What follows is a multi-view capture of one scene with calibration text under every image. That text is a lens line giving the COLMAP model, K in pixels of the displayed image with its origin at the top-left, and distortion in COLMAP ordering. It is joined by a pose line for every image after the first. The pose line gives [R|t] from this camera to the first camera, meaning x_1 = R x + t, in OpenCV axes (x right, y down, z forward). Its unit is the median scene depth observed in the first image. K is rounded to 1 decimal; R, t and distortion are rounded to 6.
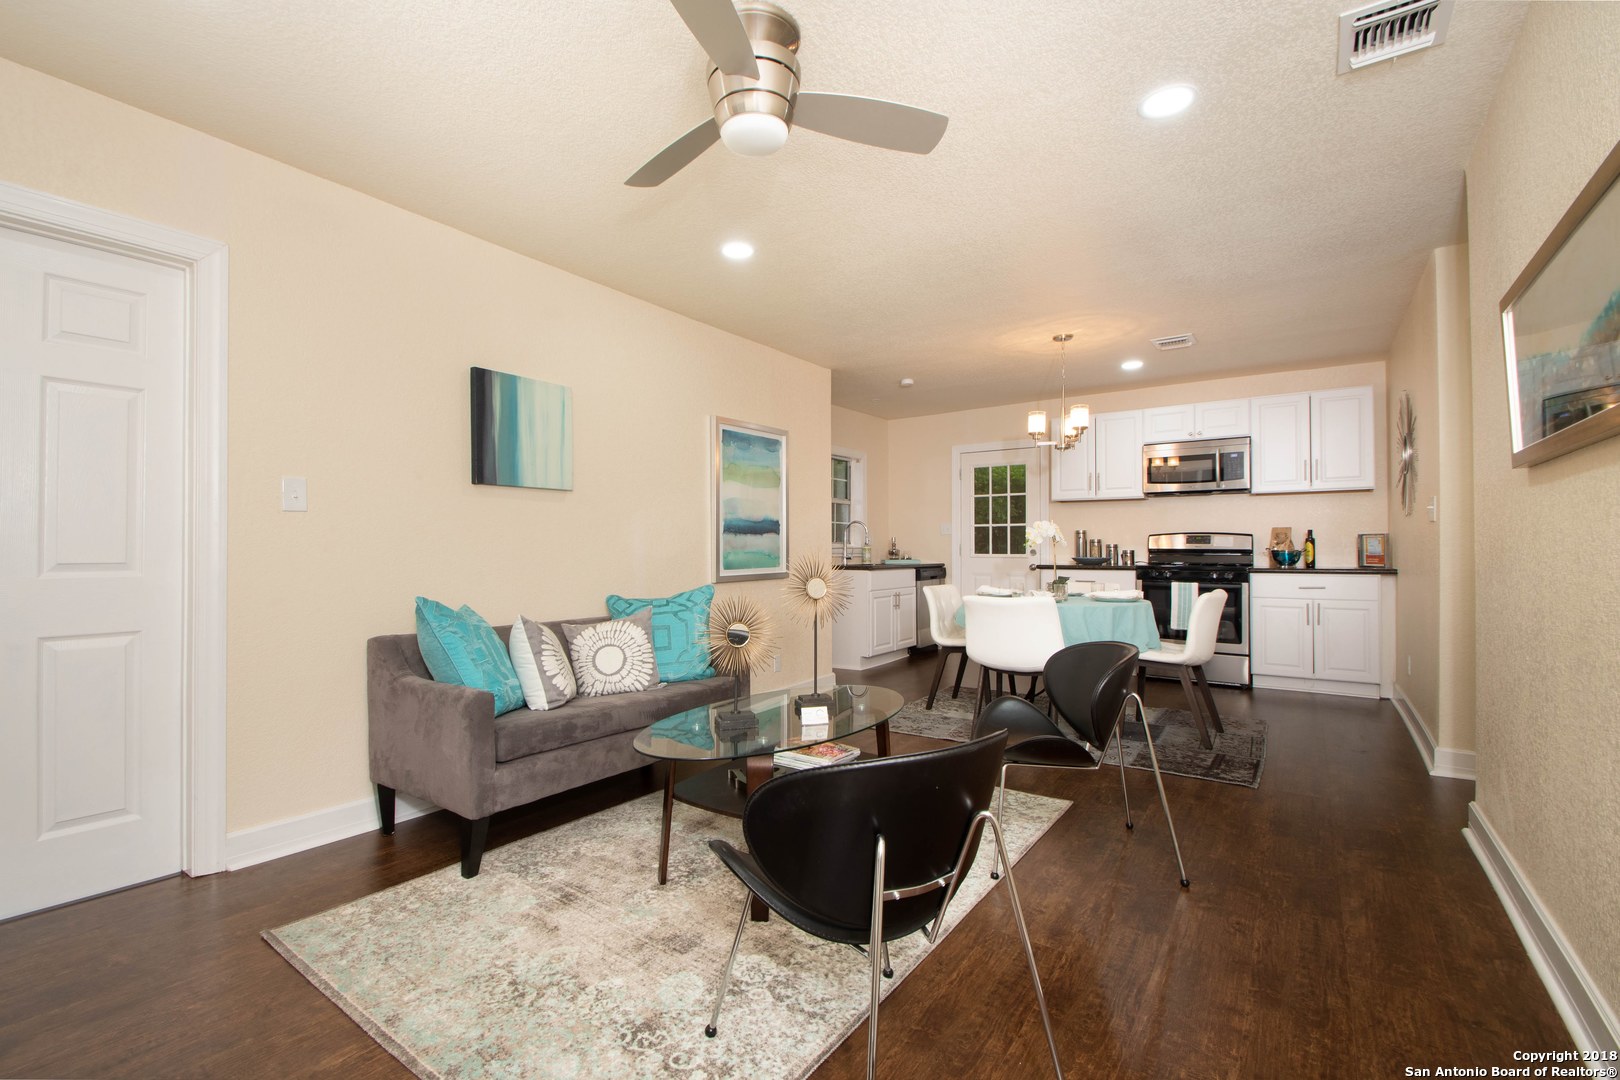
lens RADIAL K [[706.9, 0, 793.0], [0, 706.9, 542.5], [0, 0, 1]] dist [-0.004186, -0.000674]
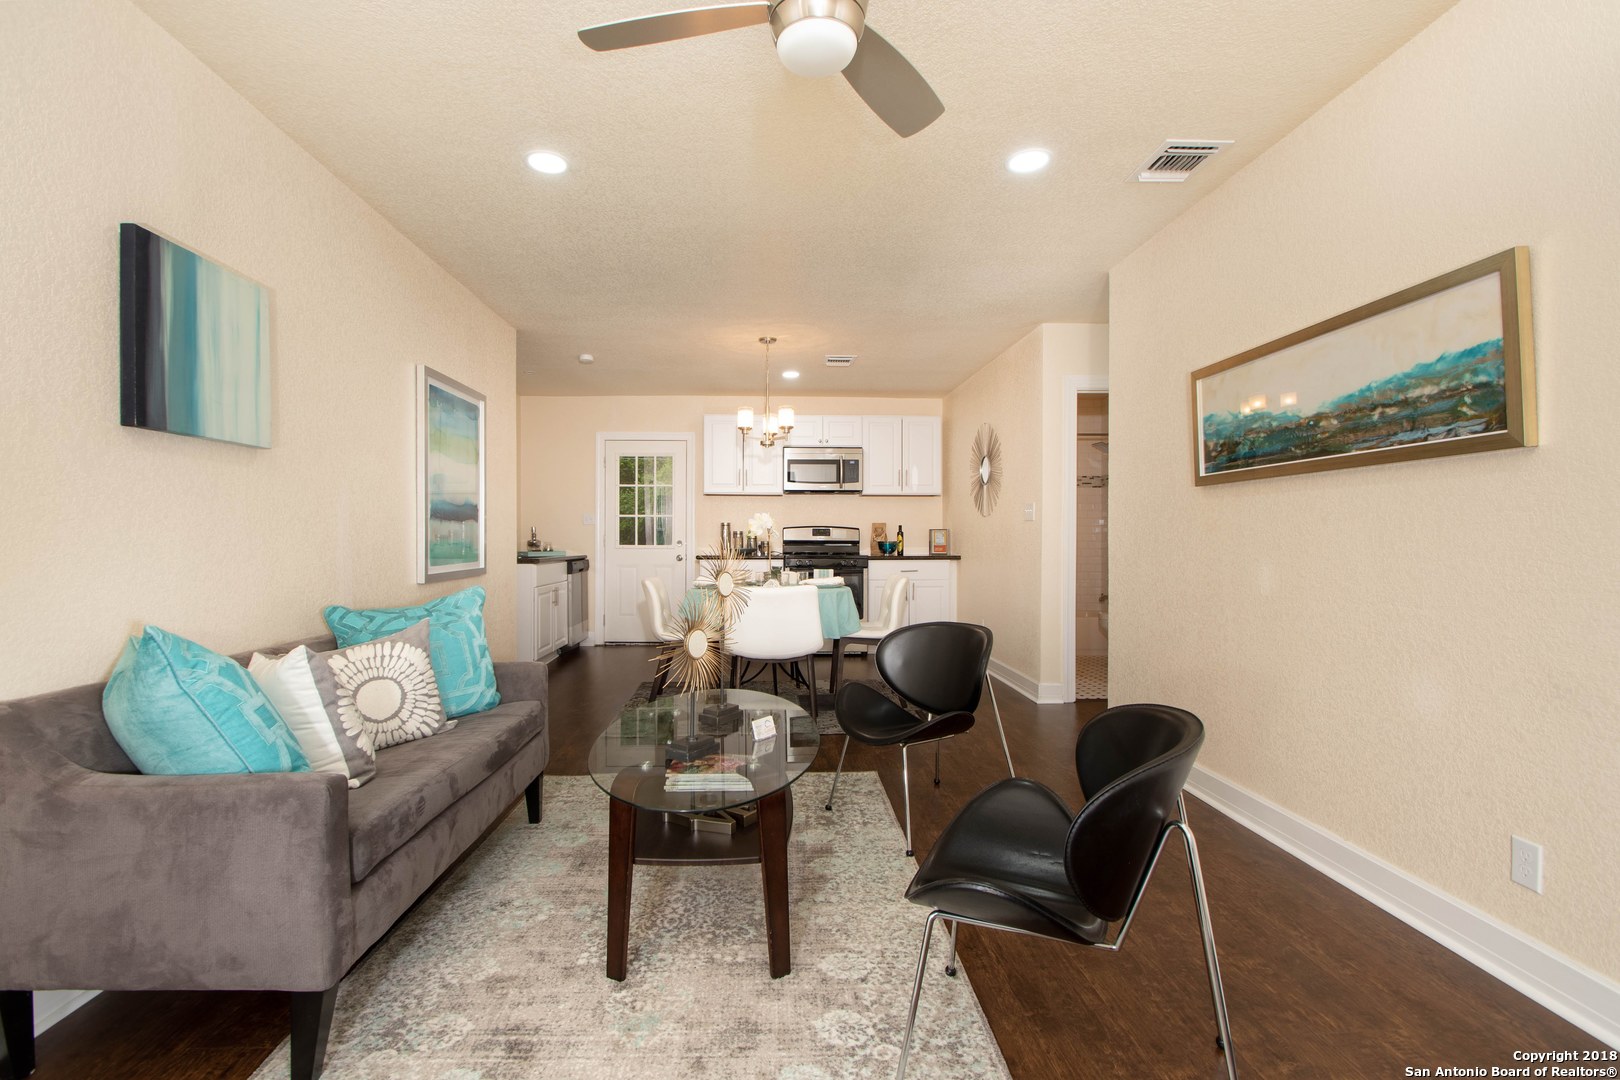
lens RADIAL K [[706.9, 0, 793.0], [0, 706.9, 542.5], [0, 0, 1]] dist [-0.004186, -0.000674]
pose [[0.796080, -0.000137, 0.605191, -0.186386], [-0.007604, 0.999919, 0.010228, 0.001326], [-0.605144, -0.012744, 0.796014, 0.108210]]
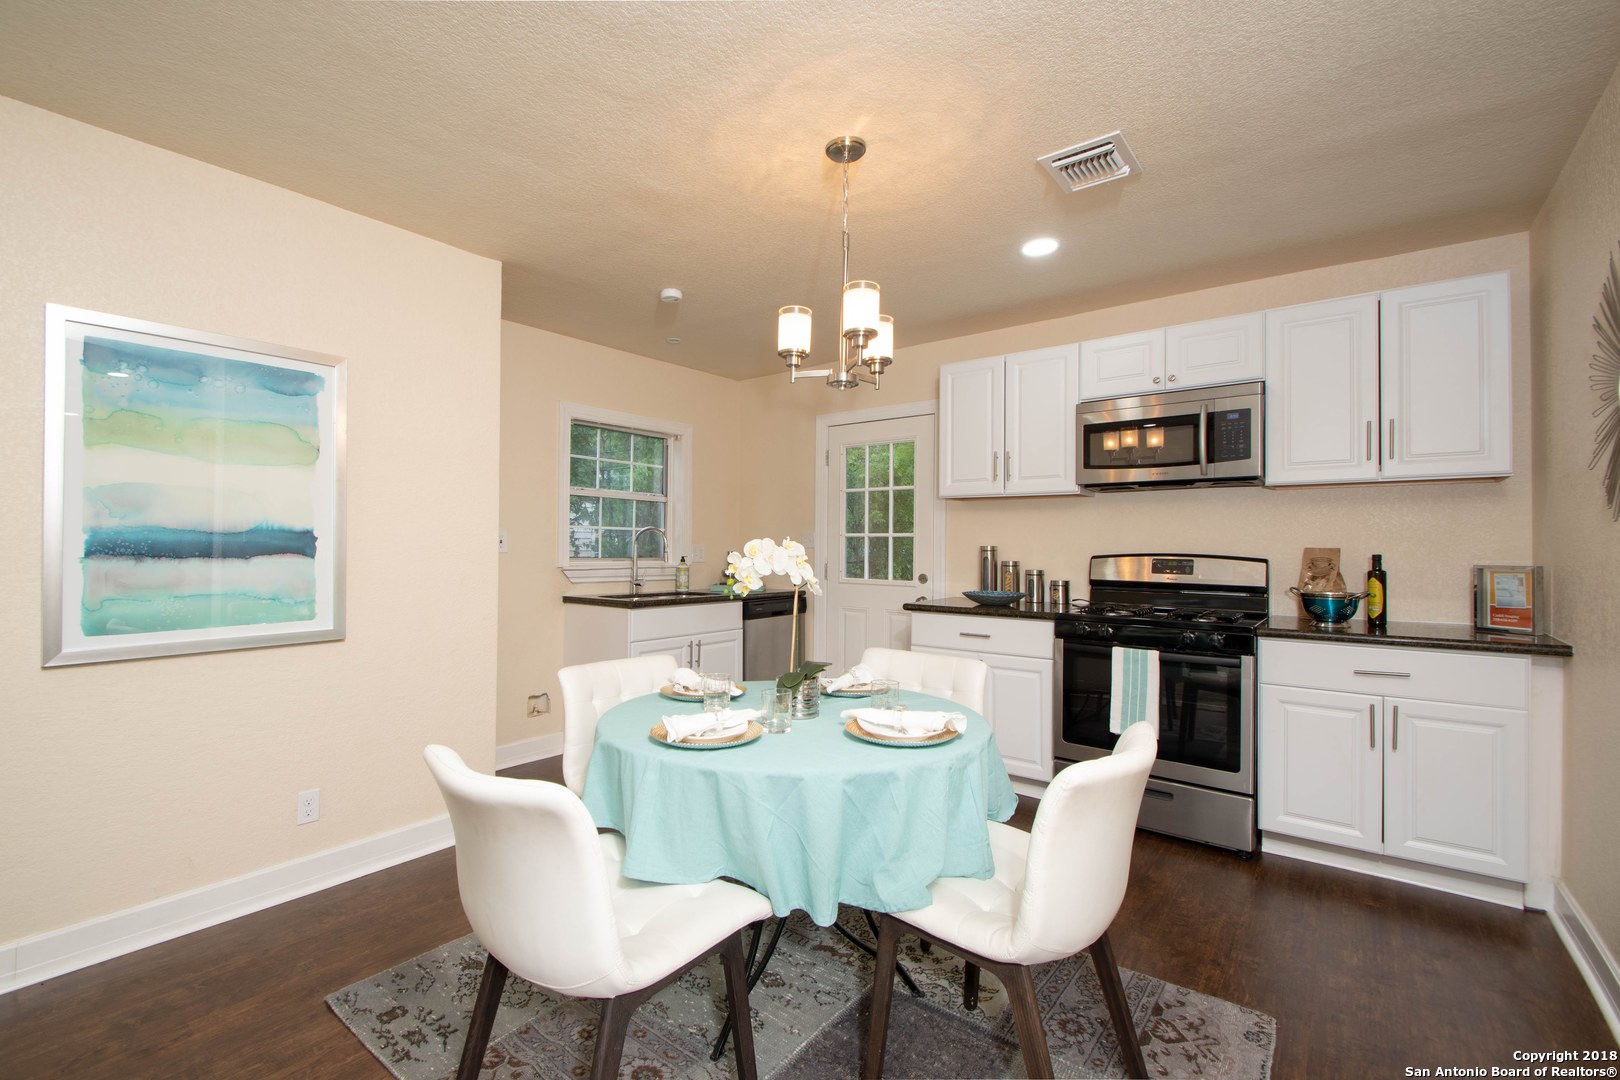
lens RADIAL K [[688.1, 0, 810.0], [0, 688.1, 540.0], [0, 0, 1]] dist [-0.001950, -0.000825]
pose [[0.998933, 0.009348, -0.045222, 0.334047], [-0.009355, 0.999956, 0.000057, -0.025241], [0.045221, 0.000366, 0.998977, 0.469281]]
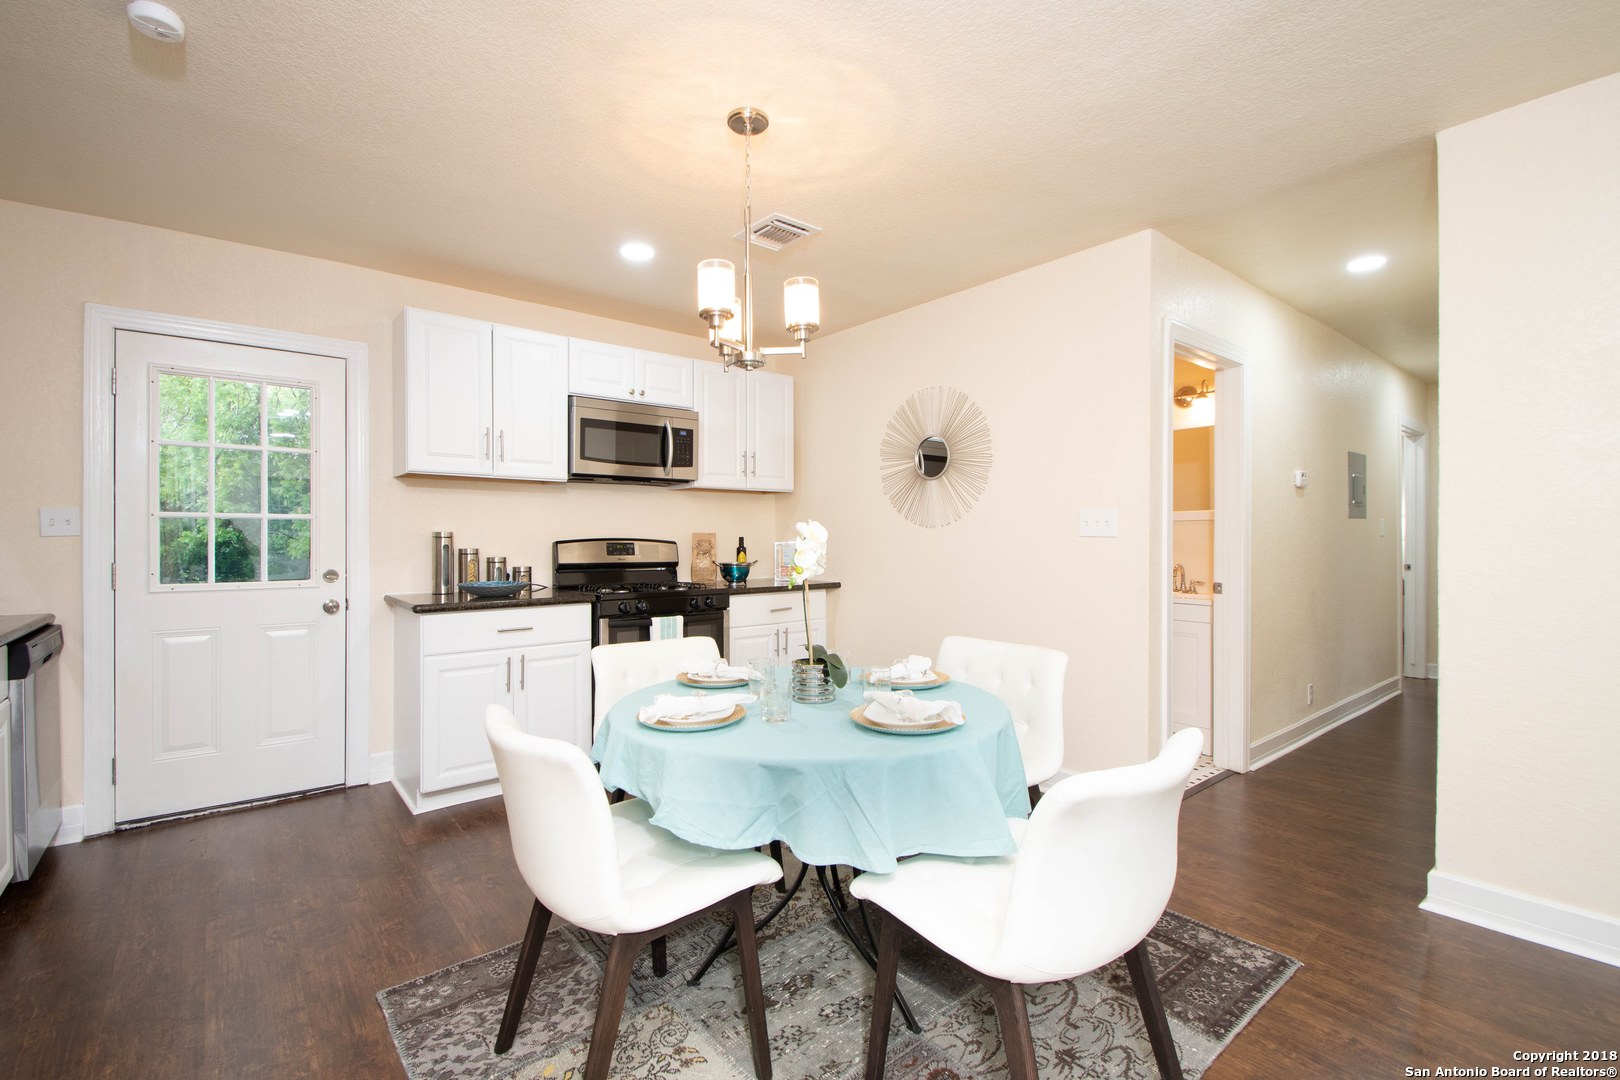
lens RADIAL K [[706.9, 0, 793.0], [0, 706.9, 542.5], [0, 0, 1]] dist [-0.004186, -0.000674]
pose [[0.281795, 0.000161, 0.959475, -0.037733], [-0.004986, 0.999987, 0.001296, -0.013386], [-0.959462, -0.005149, 0.281792, 0.711355]]
